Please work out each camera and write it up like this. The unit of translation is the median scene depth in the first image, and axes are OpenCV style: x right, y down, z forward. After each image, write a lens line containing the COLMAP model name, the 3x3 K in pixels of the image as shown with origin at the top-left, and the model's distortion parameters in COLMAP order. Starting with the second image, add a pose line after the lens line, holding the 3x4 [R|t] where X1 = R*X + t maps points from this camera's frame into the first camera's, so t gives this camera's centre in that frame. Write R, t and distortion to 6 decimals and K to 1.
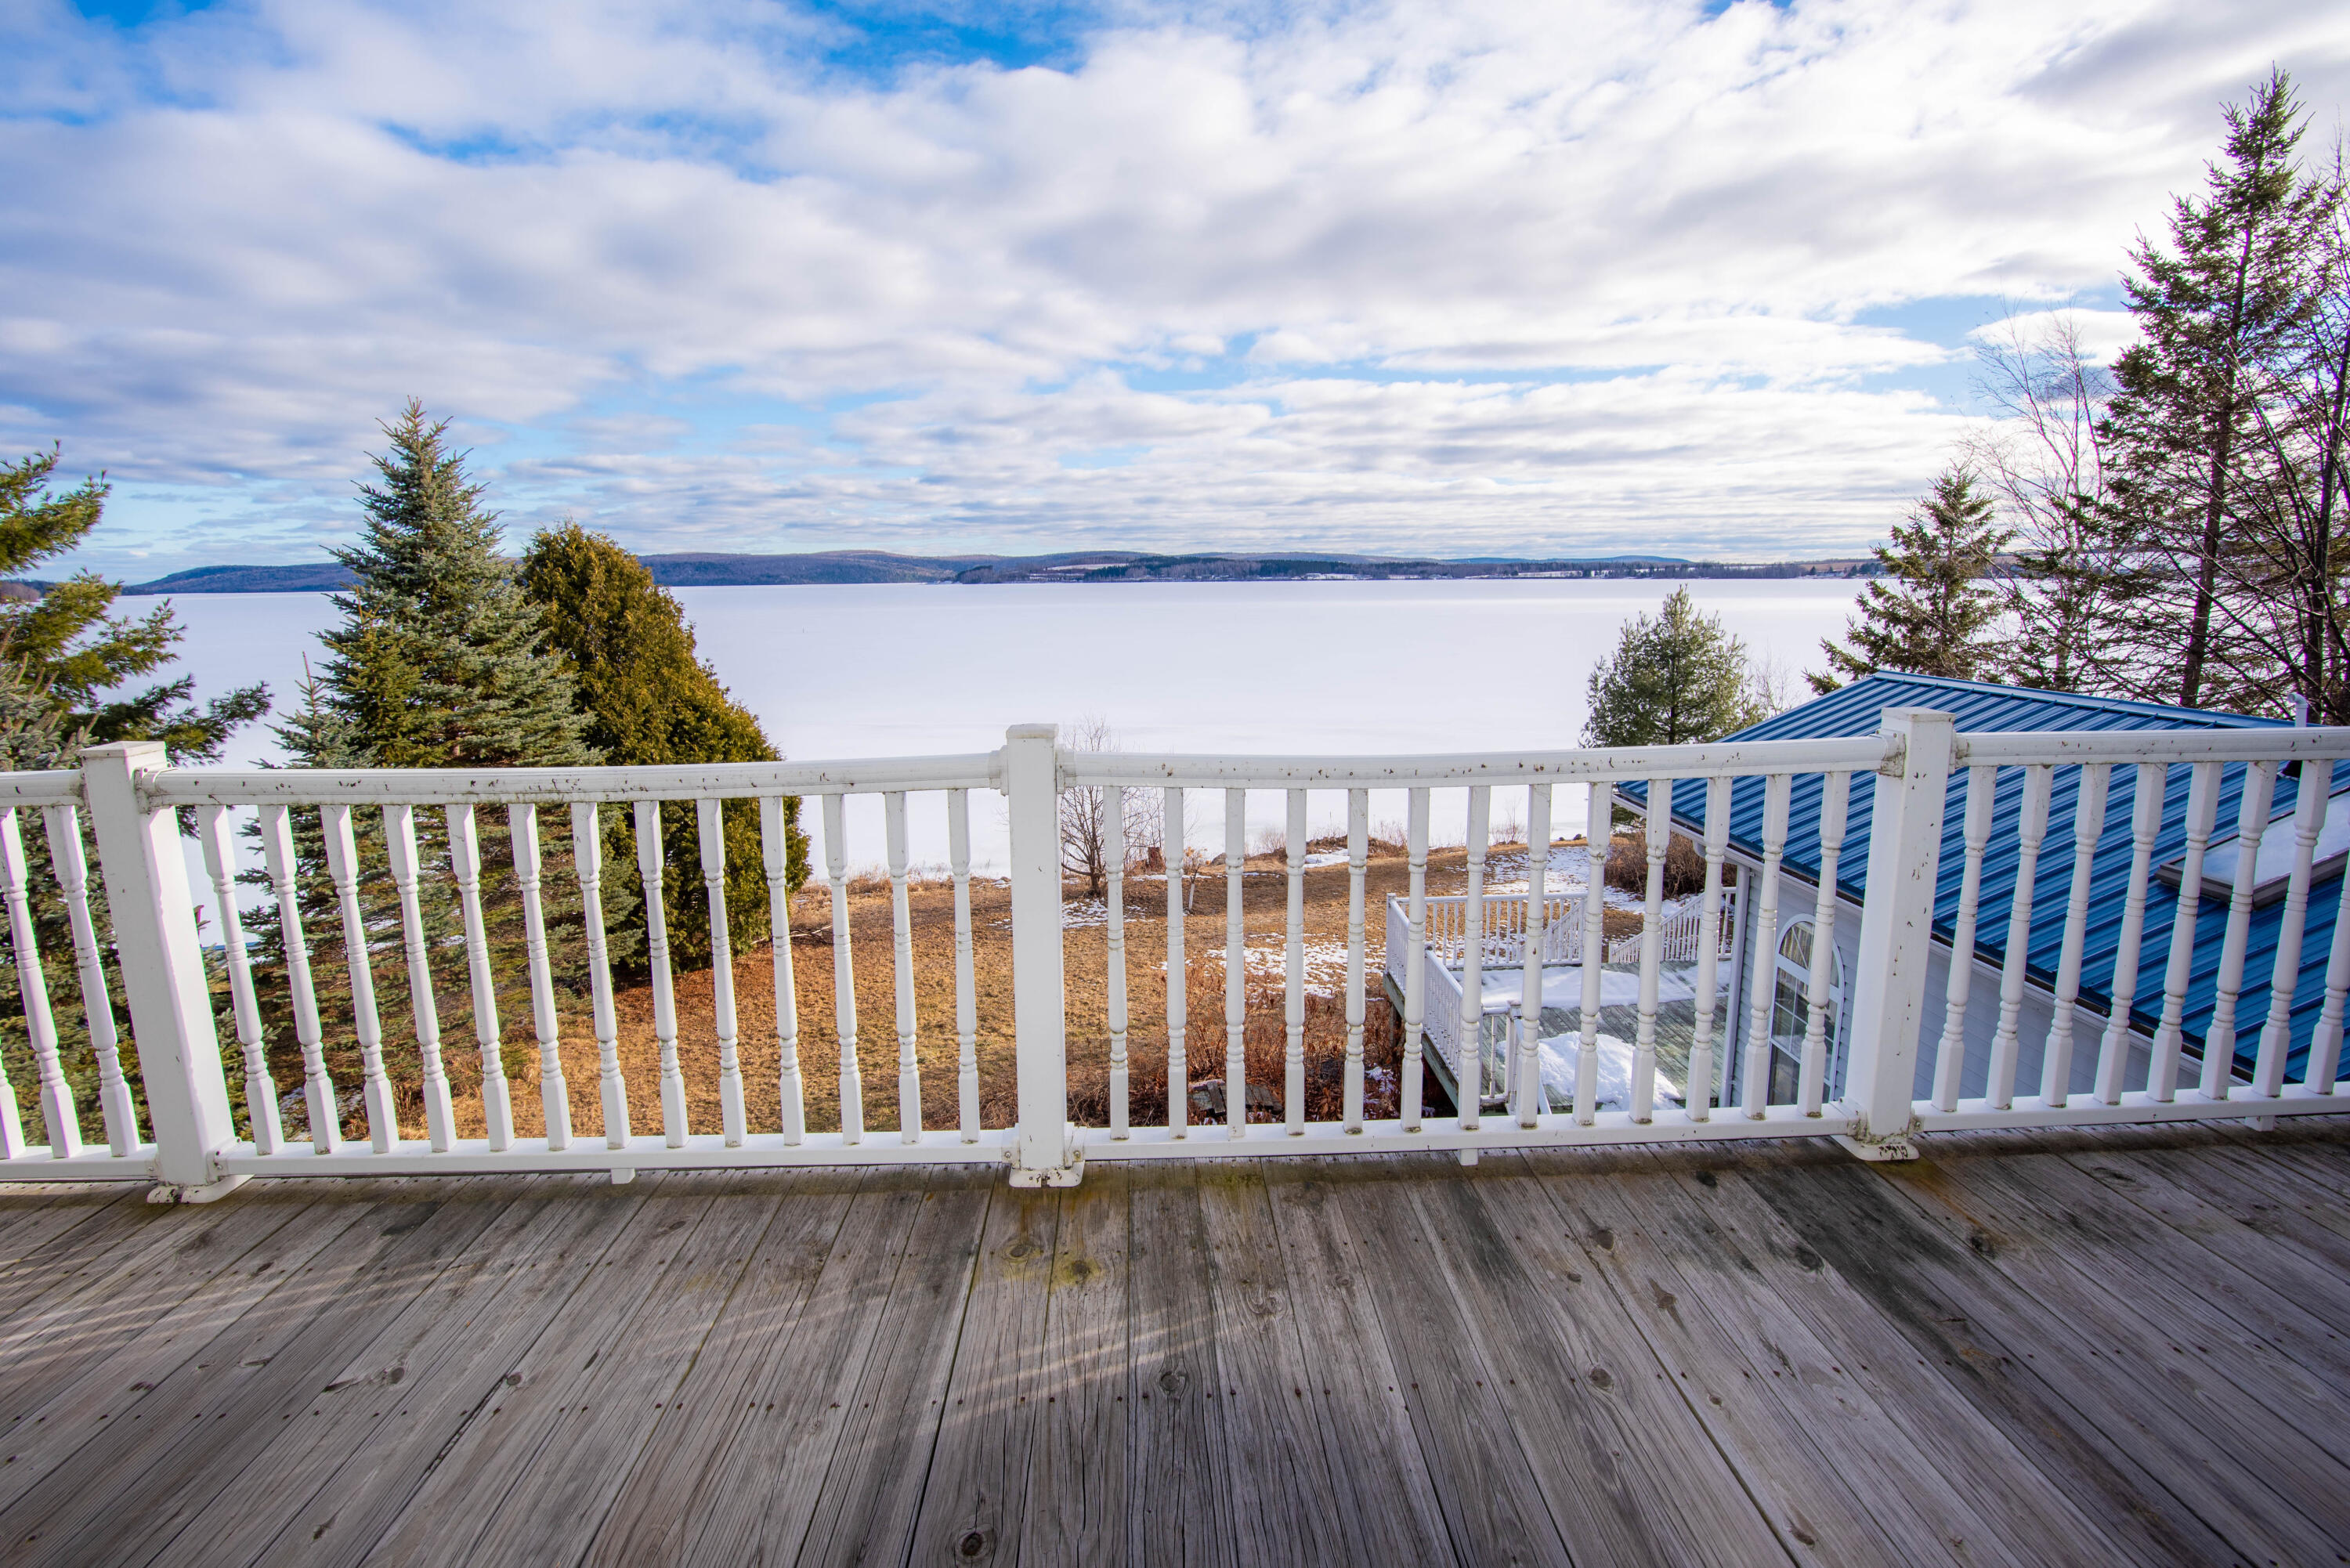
lens RADIAL K [[1175.9, 0, 1175.5], [0, 1175.9, 822.8], [0, 0, 1]] dist [-0.018064, -0.001638]
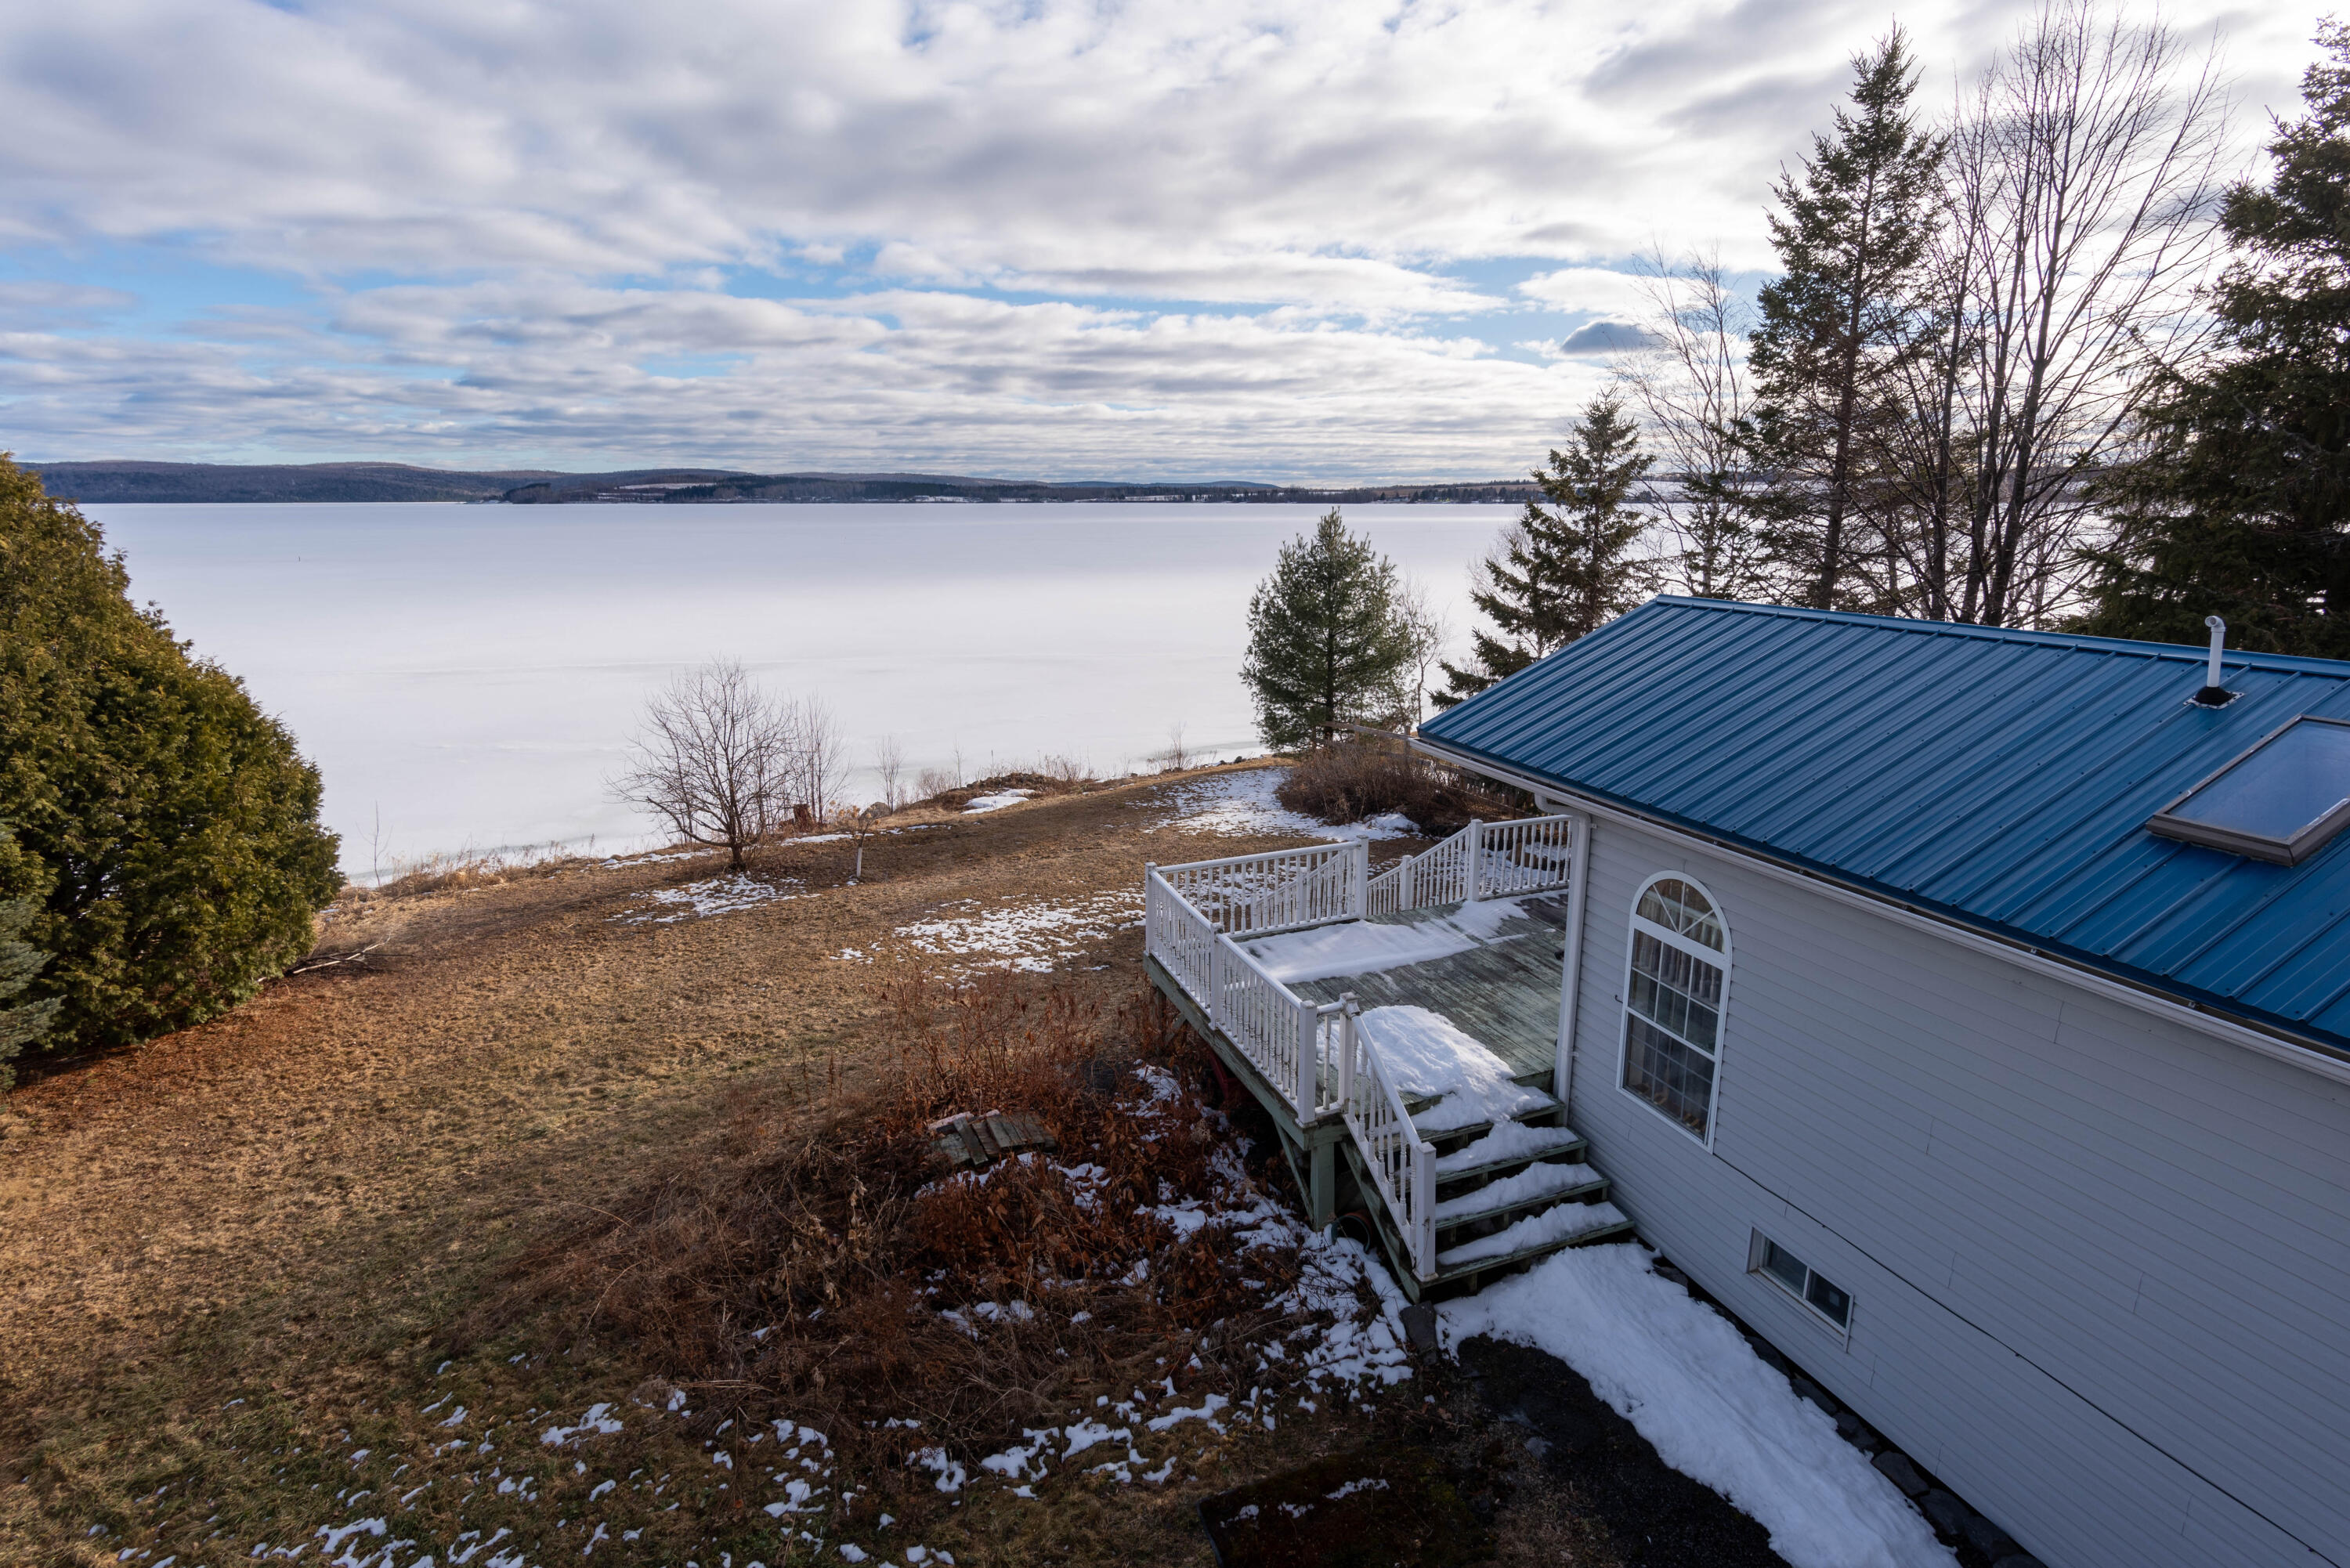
lens RADIAL K [[1169.5, 0, 1193.3], [0, 1169.5, 755.2], [0, 0, 1]] dist [0.001698, -0.000189]
pose [[0.942478, -0.063544, 0.328172, -0.039765], [0.060748, 0.997977, 0.018778, -0.021169], [-0.328701, 0.002238, 0.944431, 0.115613]]
